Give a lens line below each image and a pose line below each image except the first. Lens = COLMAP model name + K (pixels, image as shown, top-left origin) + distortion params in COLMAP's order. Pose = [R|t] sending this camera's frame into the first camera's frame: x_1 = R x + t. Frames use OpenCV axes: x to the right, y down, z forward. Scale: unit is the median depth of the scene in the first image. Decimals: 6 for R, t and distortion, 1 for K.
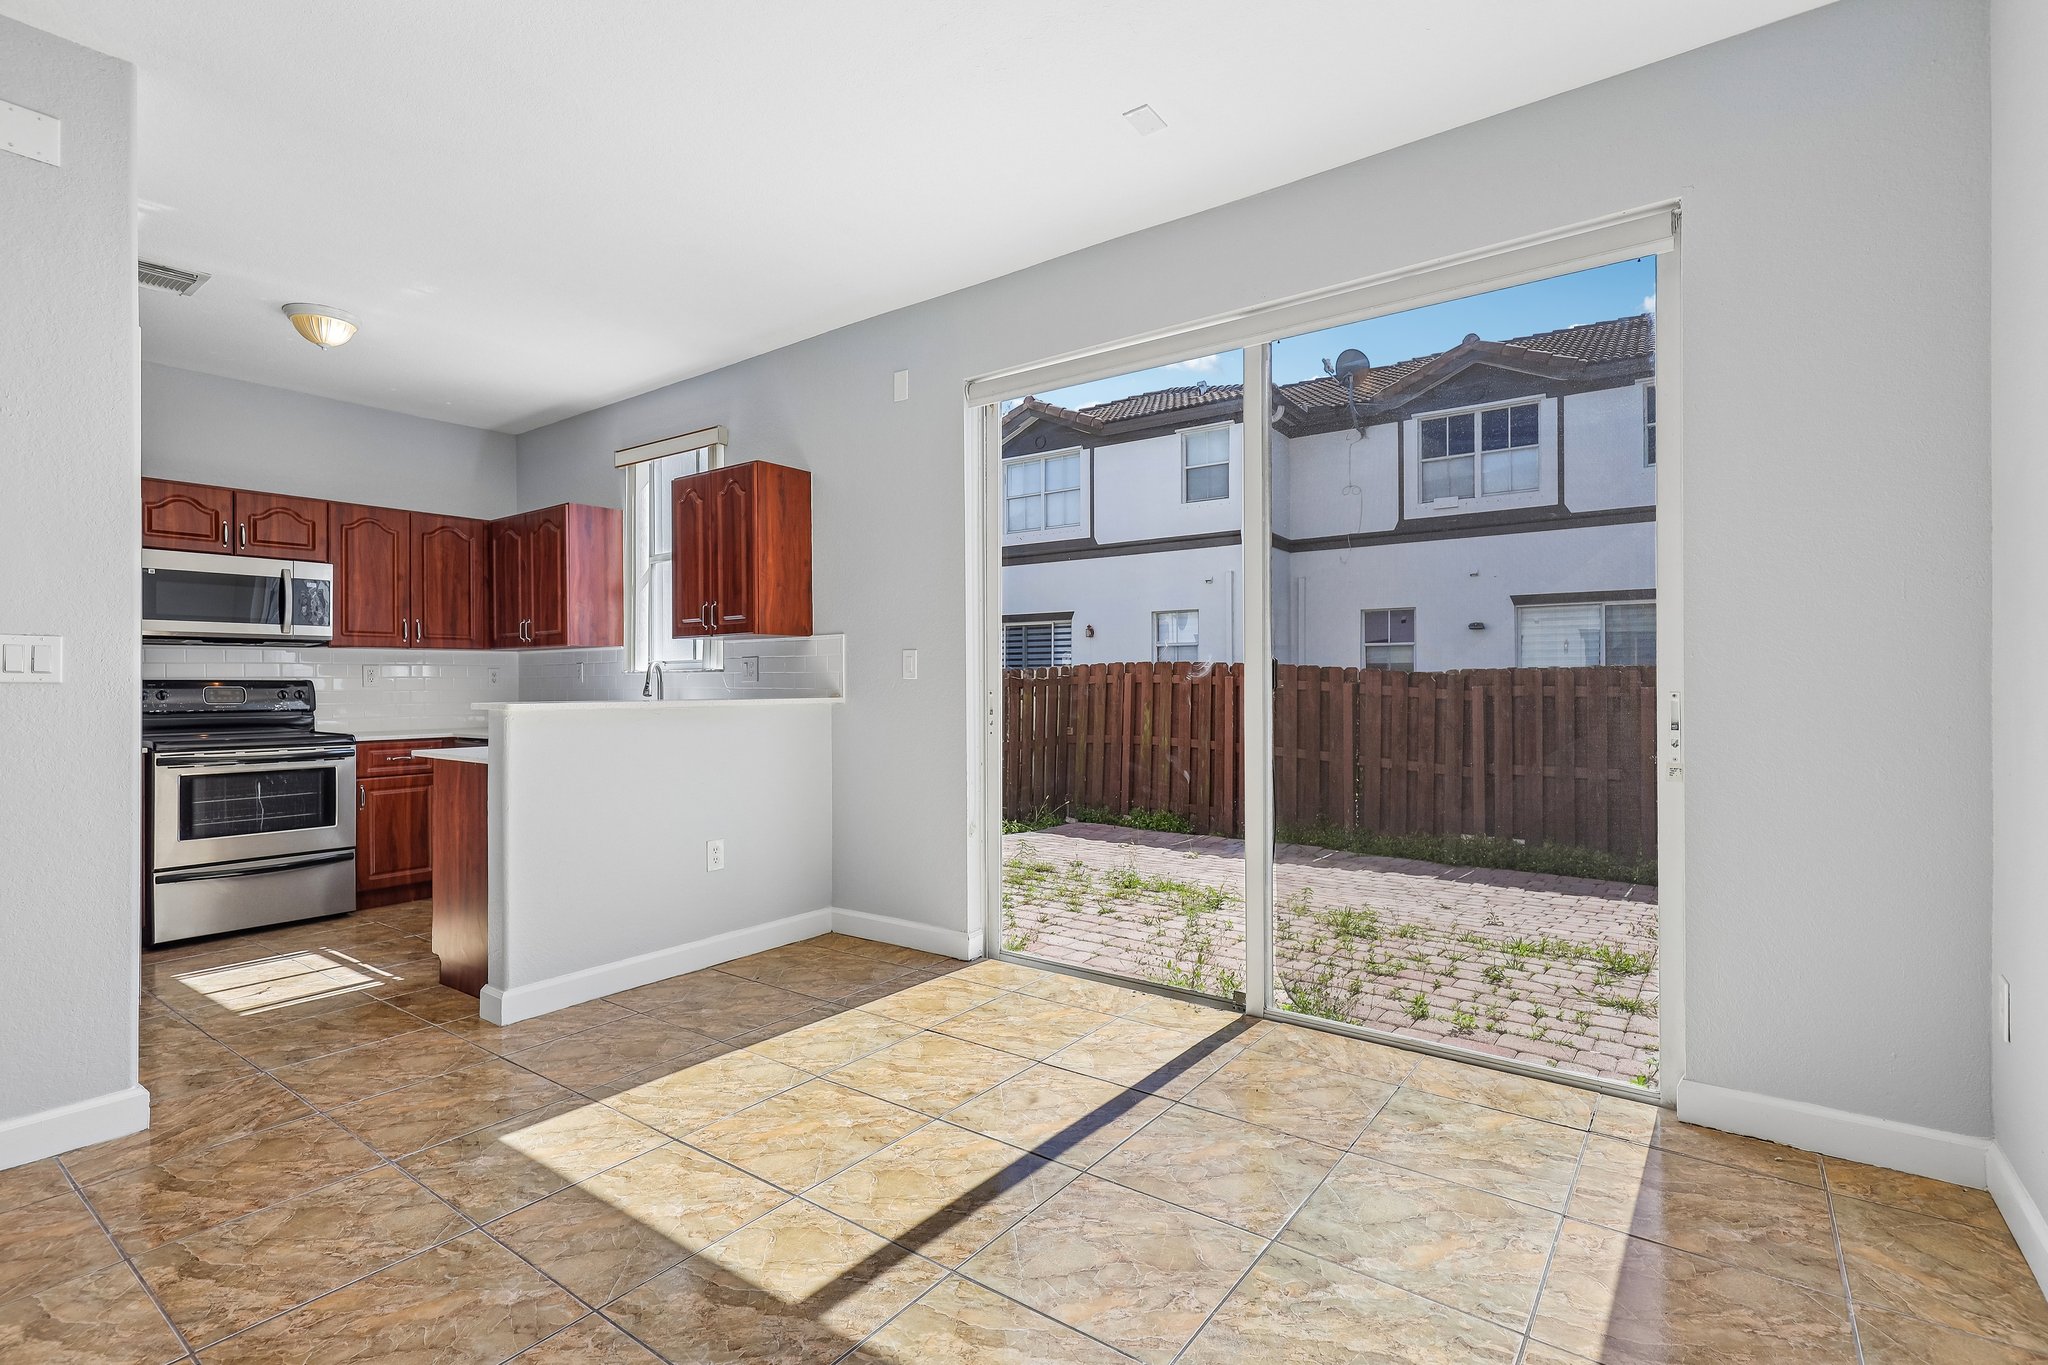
lens RADIAL K [[944.8, 0, 1025.6], [0, 944.8, 676.4], [0, 0, 1]] dist [0.008120, -0.000320]
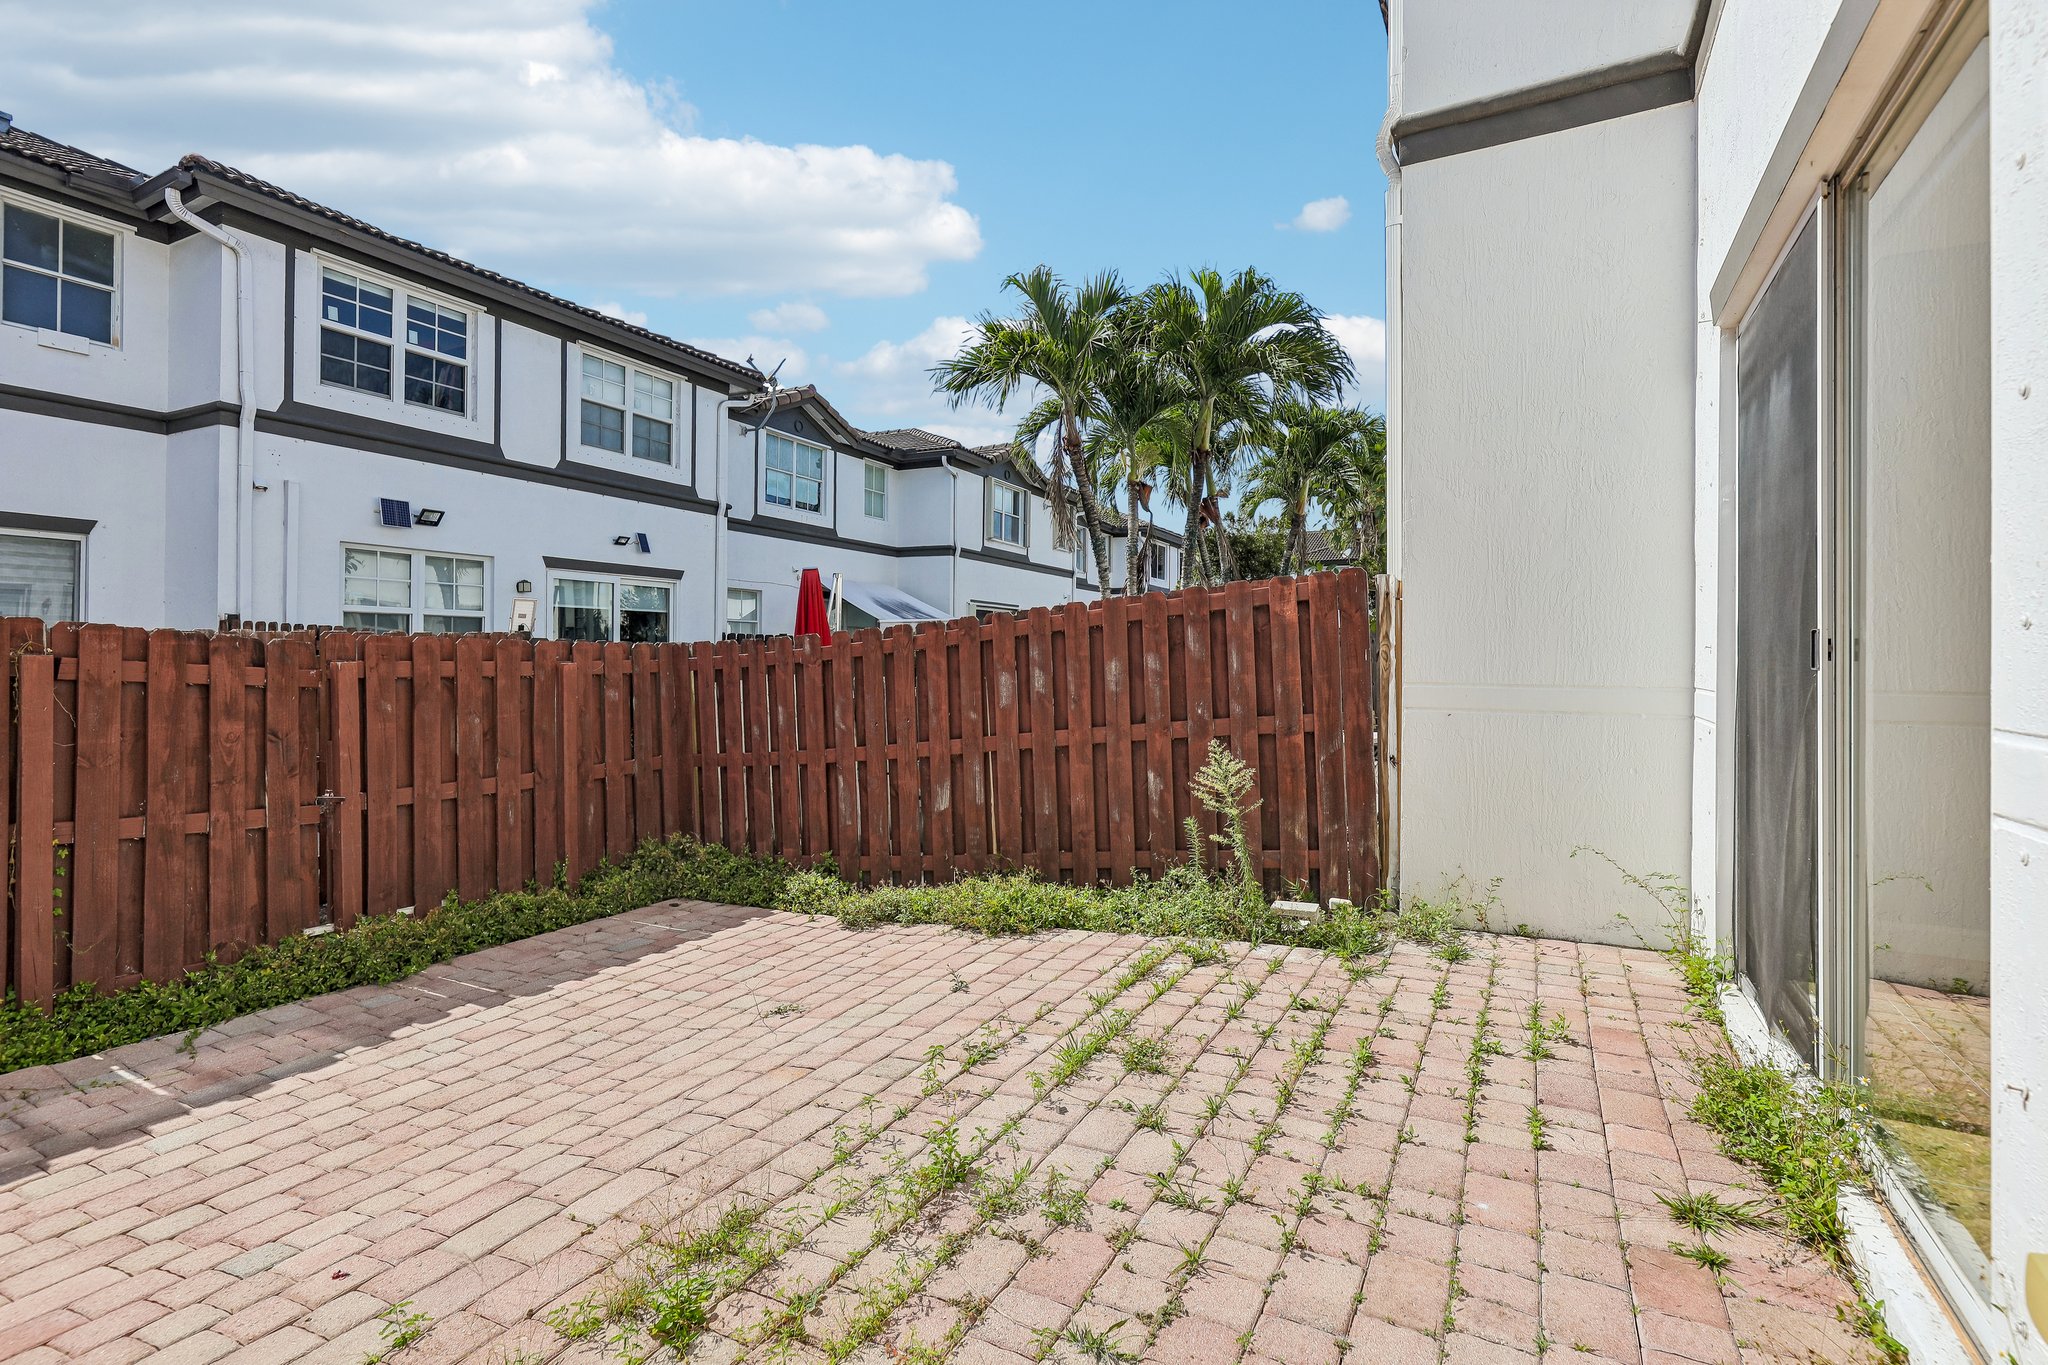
lens RADIAL K [[958.2, 0, 1032.8], [0, 958.2, 646.0], [0, 0, 1]] dist [0.002938, 0.000100]
pose [[-0.143956, 0.013593, 0.989491, -0.257781], [-0.008887, 0.999848, -0.015028, 0.009419], [-0.989544, -0.010957, -0.143814, 1.095282]]
